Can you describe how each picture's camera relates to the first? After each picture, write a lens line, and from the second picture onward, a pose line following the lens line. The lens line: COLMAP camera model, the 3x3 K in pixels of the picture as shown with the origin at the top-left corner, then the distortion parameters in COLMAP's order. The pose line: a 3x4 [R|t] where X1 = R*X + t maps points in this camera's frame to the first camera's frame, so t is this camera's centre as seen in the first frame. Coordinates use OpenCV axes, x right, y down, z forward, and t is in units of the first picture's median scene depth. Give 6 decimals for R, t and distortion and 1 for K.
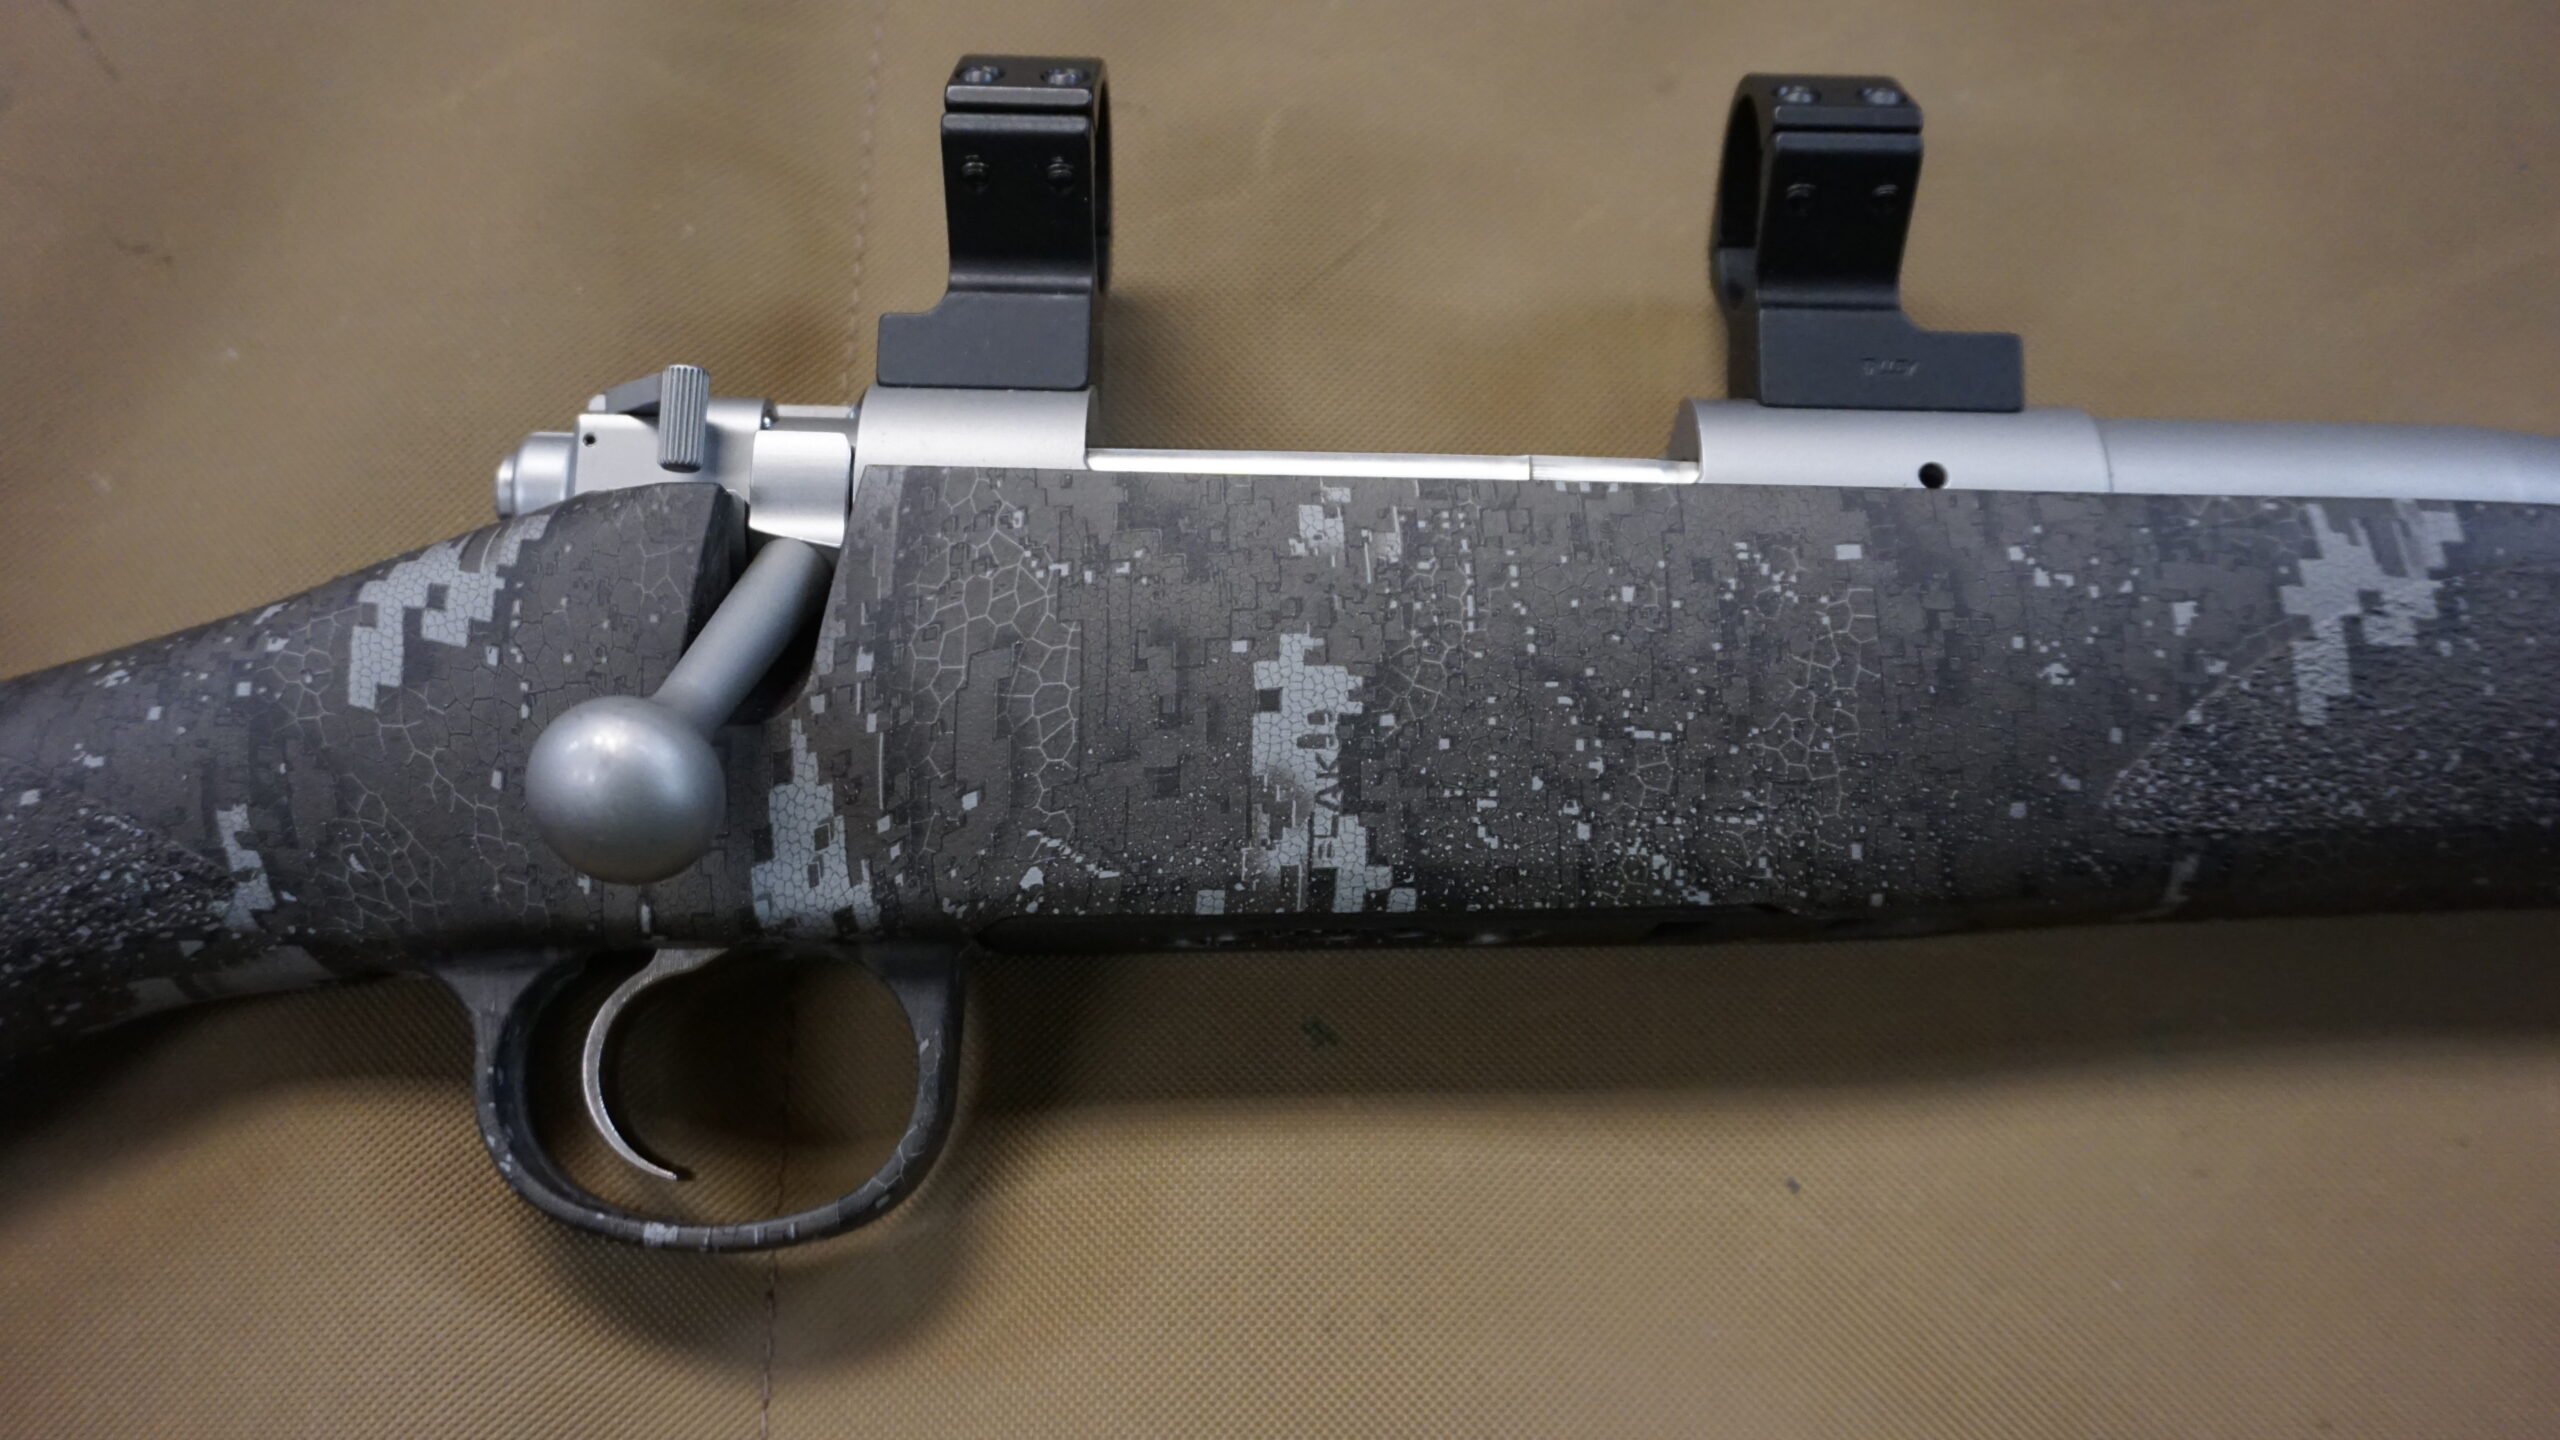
lens RADIAL K [[2359.6, 0, 1292.7], [0, 2359.6, 709.1], [0, 0, 1]] dist [0.000158, 0.000000]
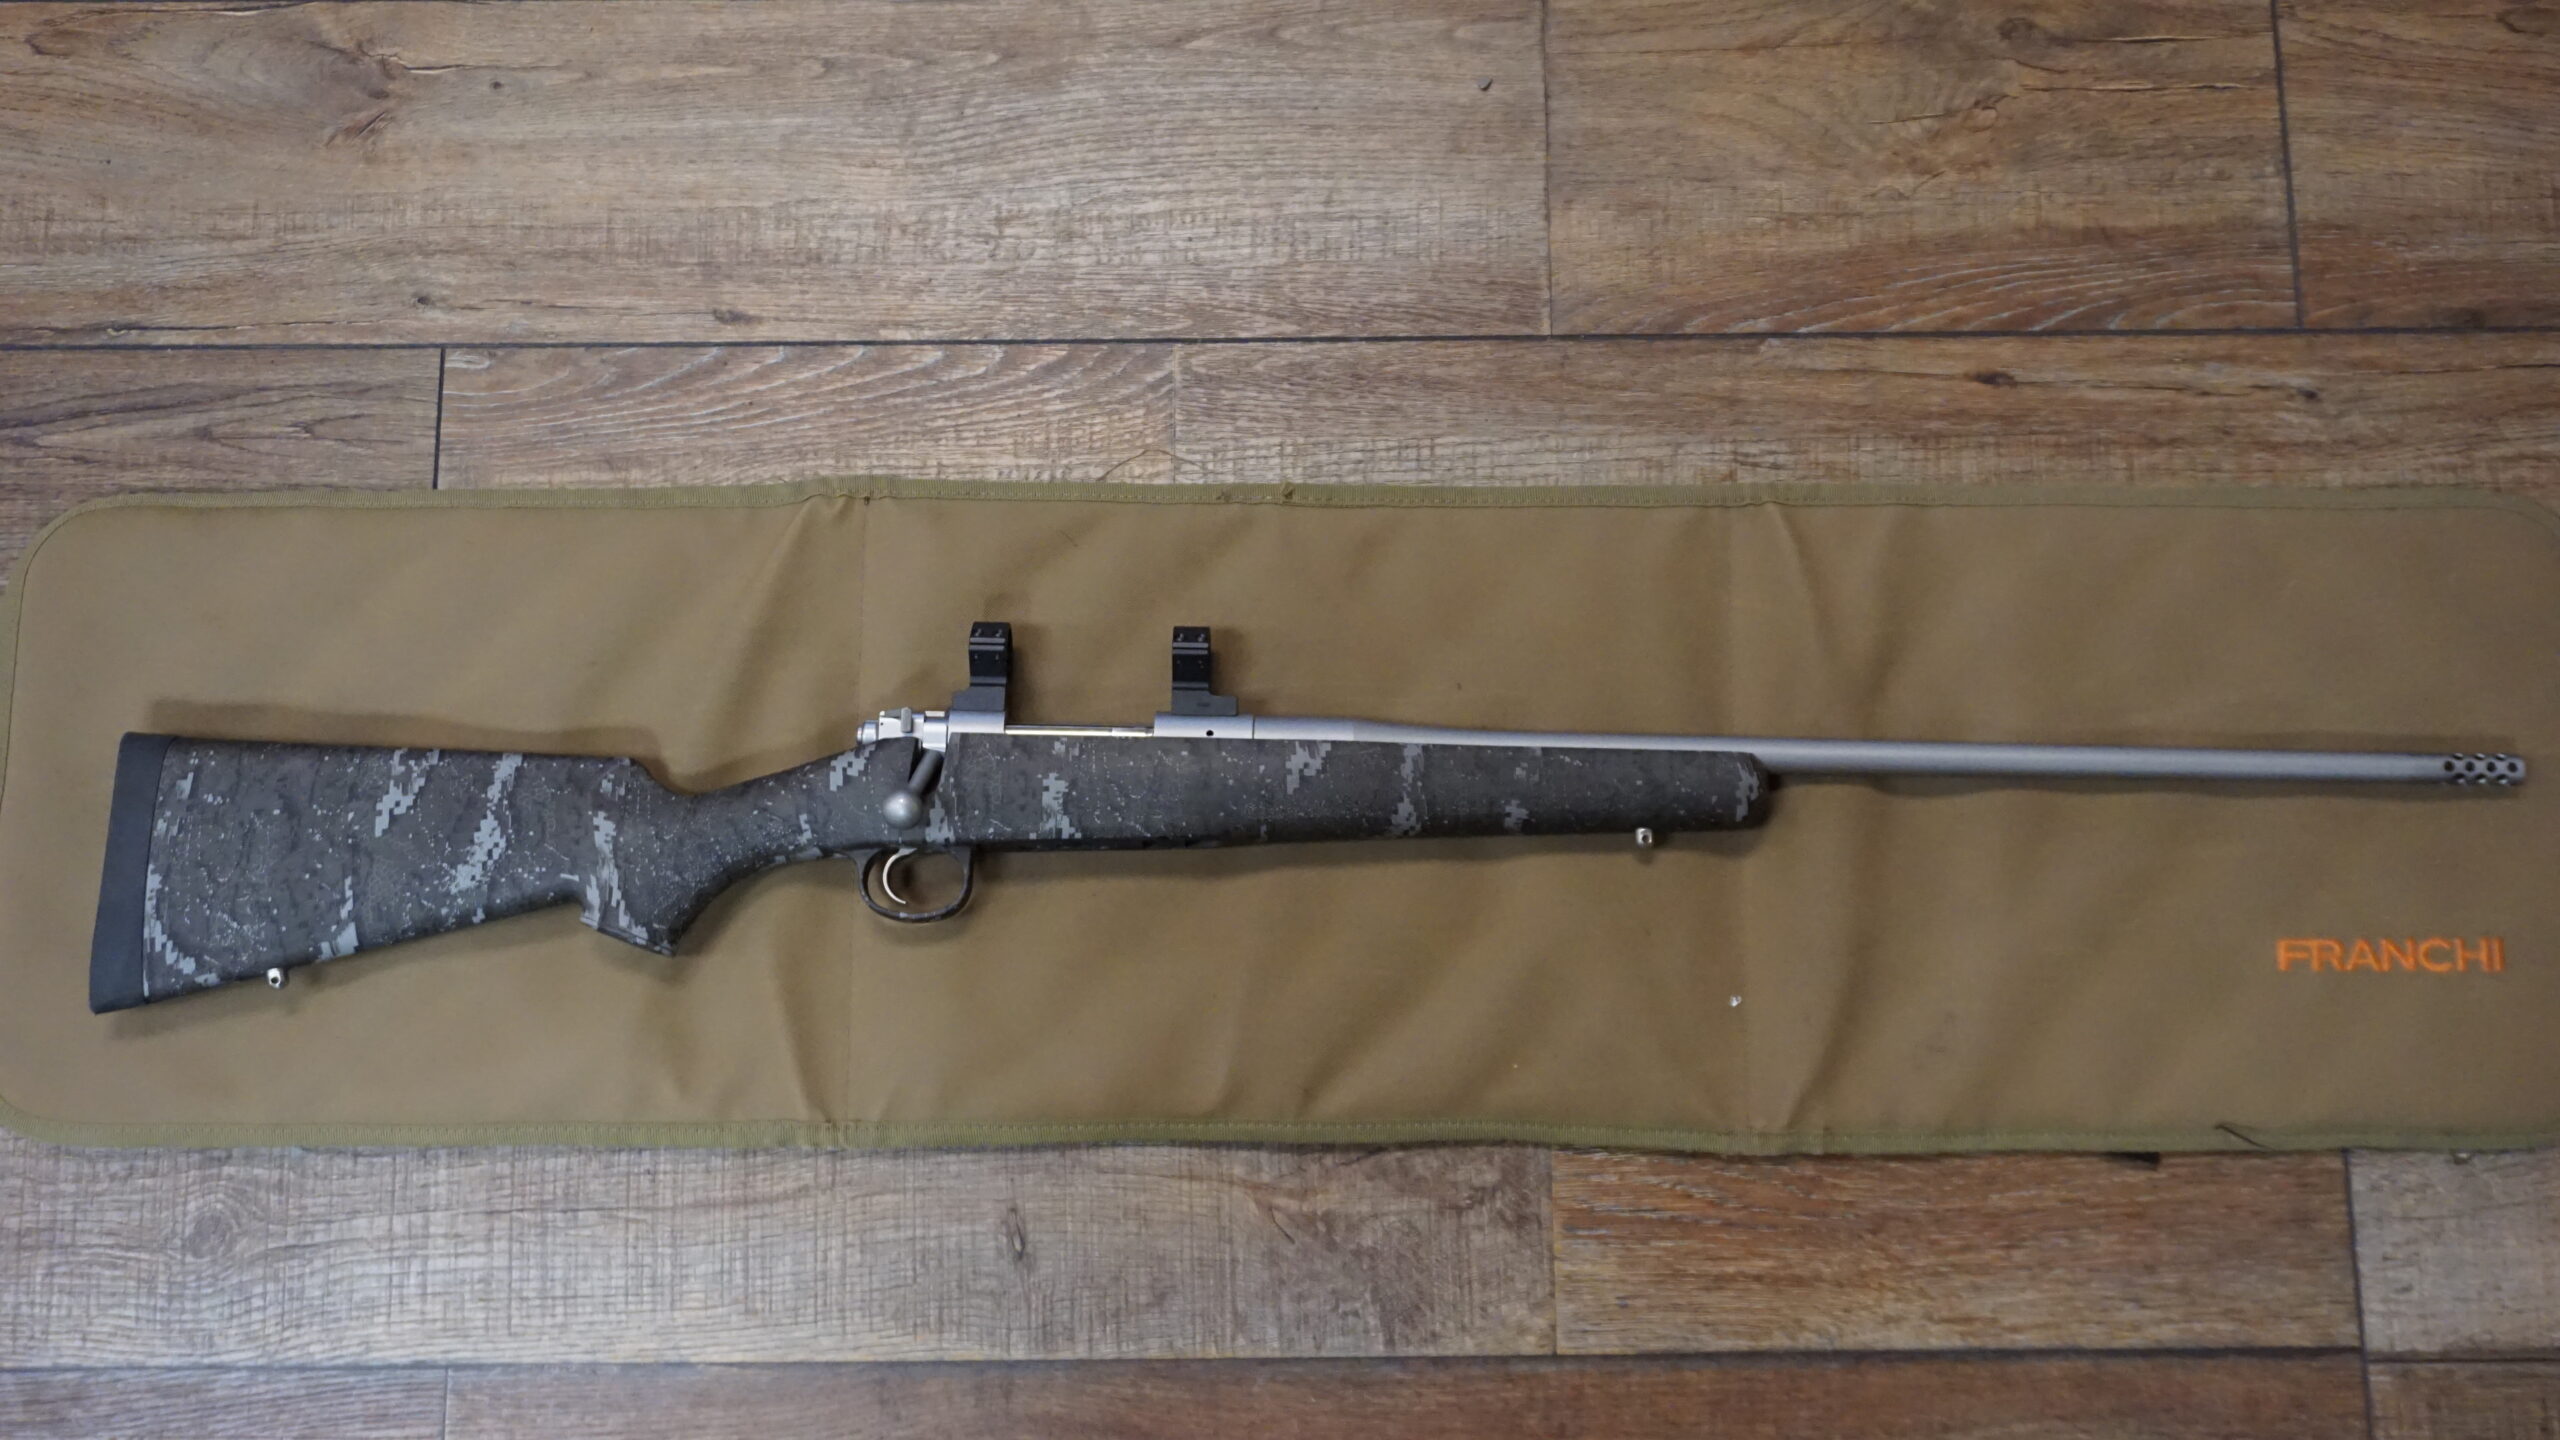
lens RADIAL K [[2685.6, 0, 1274.9], [0, 2685.6, 734.5], [0, 0, 1]] dist [-0.008286, 0.000000]
pose [[0.999999, -0.001039, 0.001370, 0.395273], [0.001053, 0.999945, -0.010391, -0.051207], [-0.001359, 0.010392, 0.999945, -3.846511]]
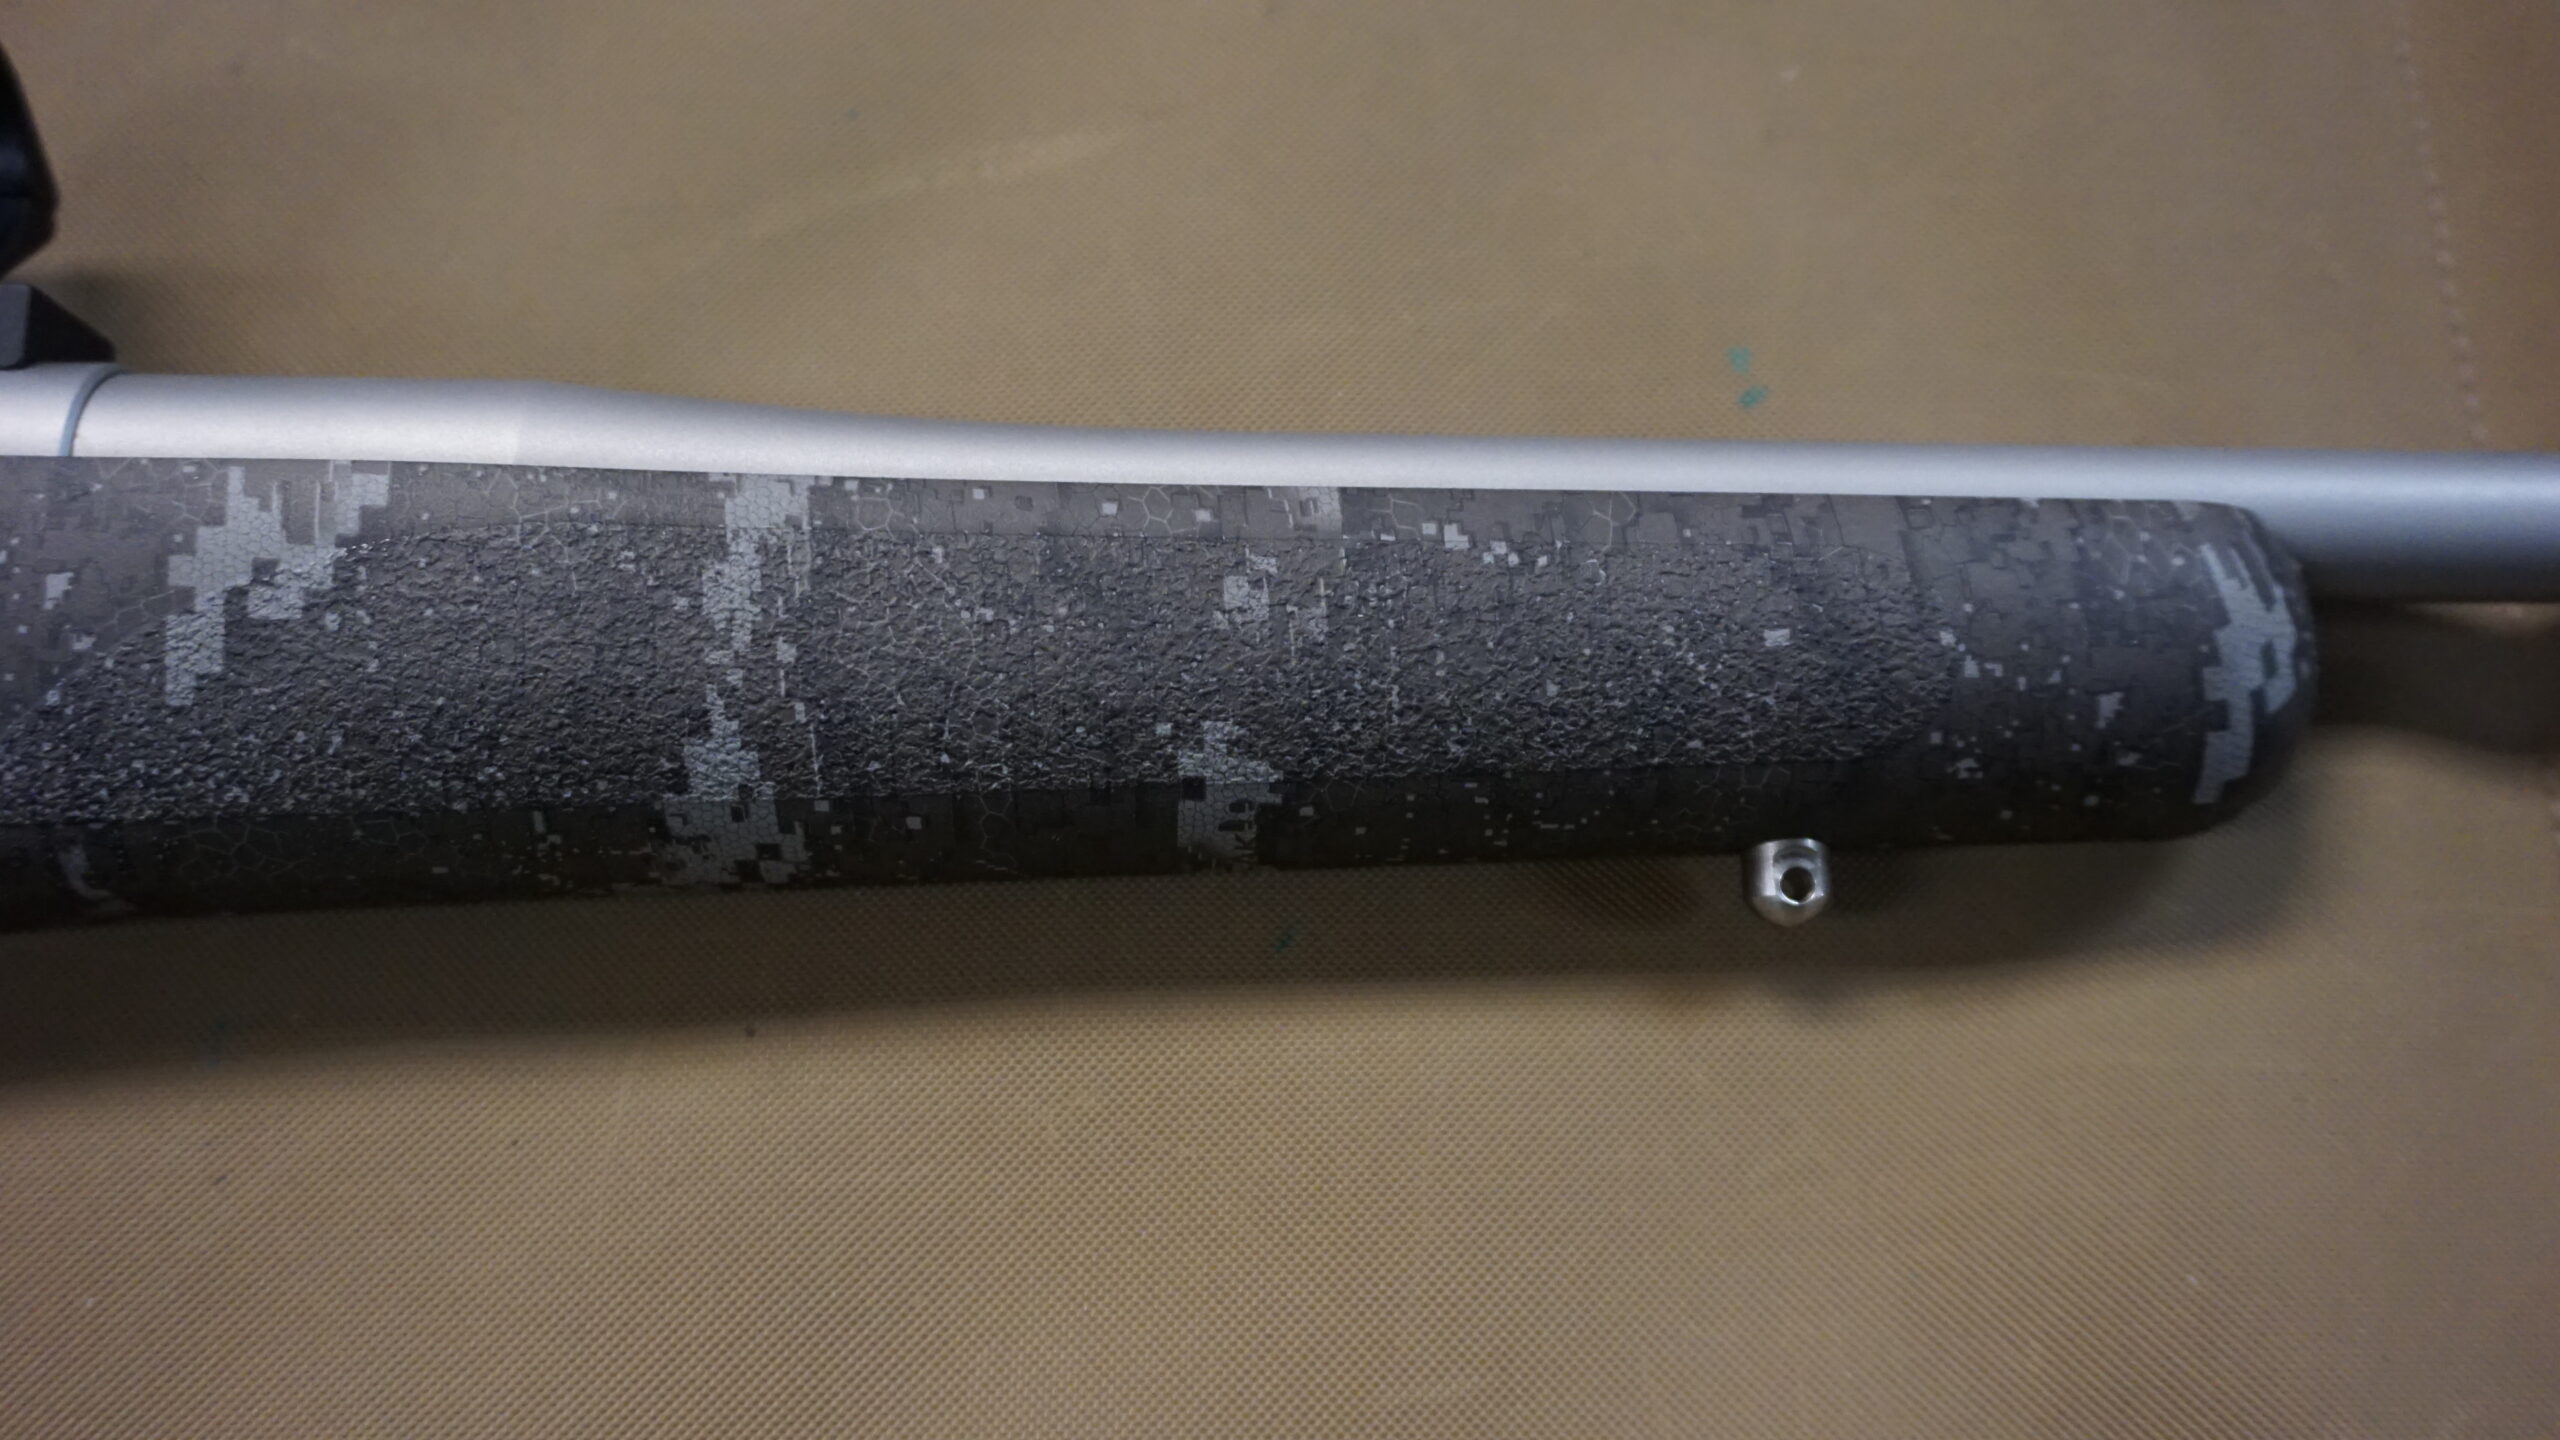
lens RADIAL K [[2359.6, 0, 1279.1], [0, 2359.6, 724.4], [0, 0, 1]] dist [0.000158, 0.000000]
pose [[0.999369, -0.009819, 0.034132, 0.826477], [0.009147, 0.999762, 0.019787, -0.000195], [-0.034319, -0.019463, 0.999221, 0.059024]]
